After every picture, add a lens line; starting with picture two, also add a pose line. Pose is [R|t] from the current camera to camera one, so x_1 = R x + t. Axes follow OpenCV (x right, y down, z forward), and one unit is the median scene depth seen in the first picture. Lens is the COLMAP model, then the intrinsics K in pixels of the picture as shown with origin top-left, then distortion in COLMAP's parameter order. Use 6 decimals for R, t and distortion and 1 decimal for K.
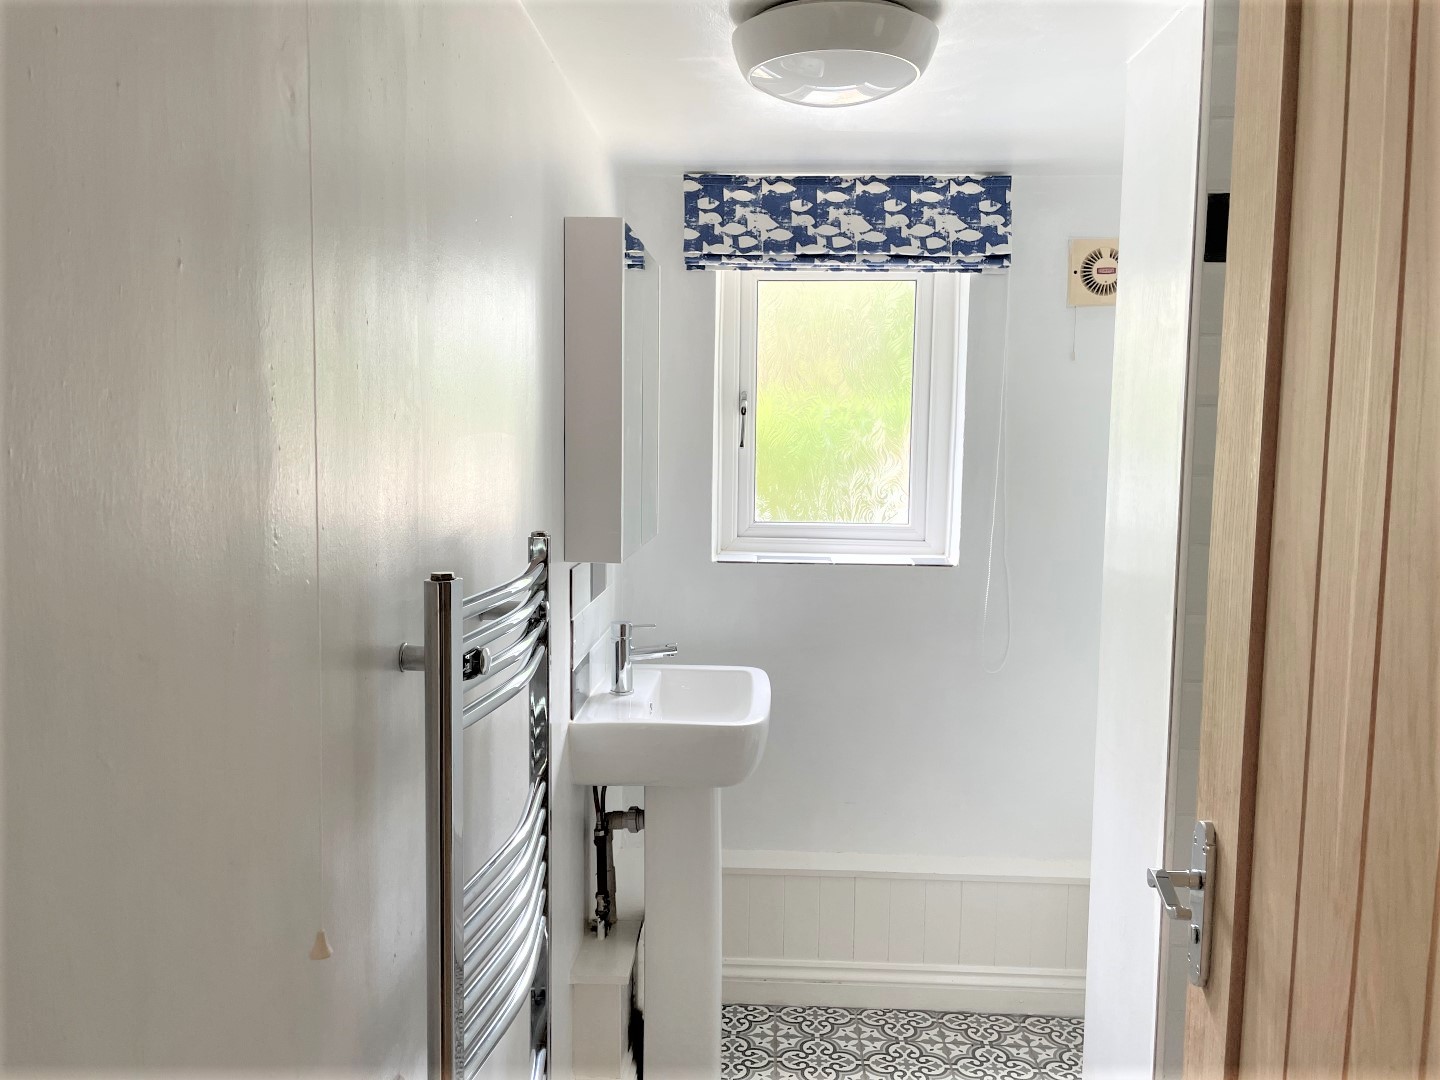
lens RADIAL K [[1096.4, 0, 718.9], [0, 1096.4, 537.8], [0, 0, 1]] dist [0.001578, 0.000202]
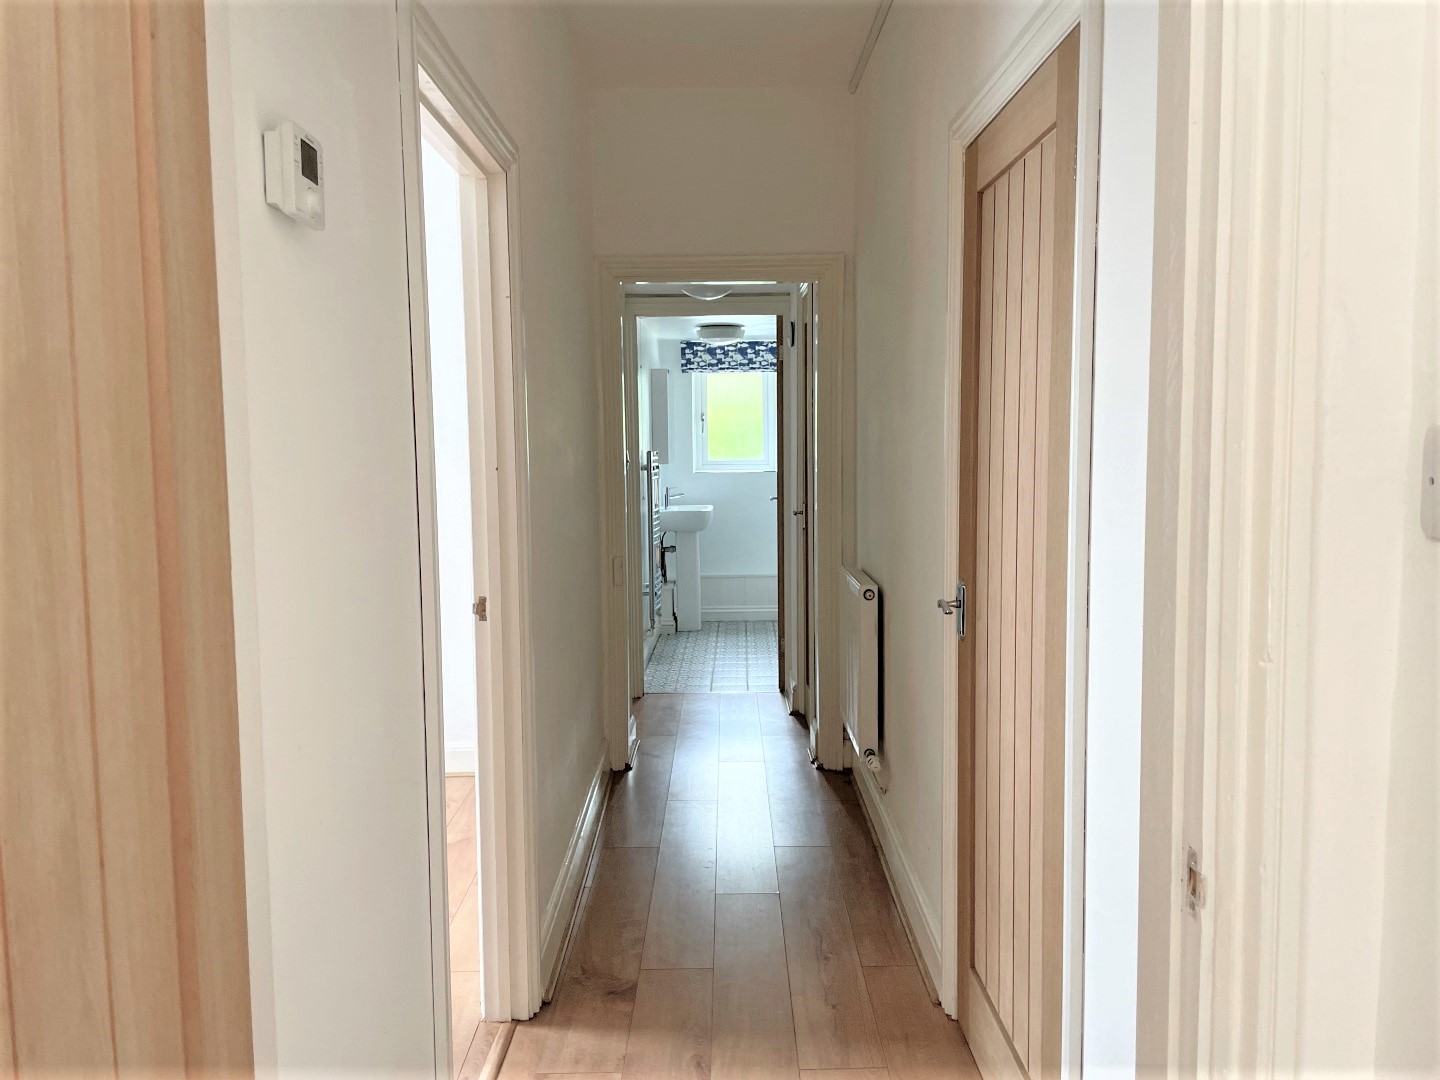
lens RADIAL K [[1096.4, 0, 720.3], [0, 1096.4, 538.2], [0, 0, 1]] dist [0.001578, 0.000202]
pose [[0.998998, -0.029327, 0.033810, -0.040372], [0.029540, 0.999547, -0.005841, 0.226759], [-0.033624, 0.006834, 0.999411, -2.001733]]
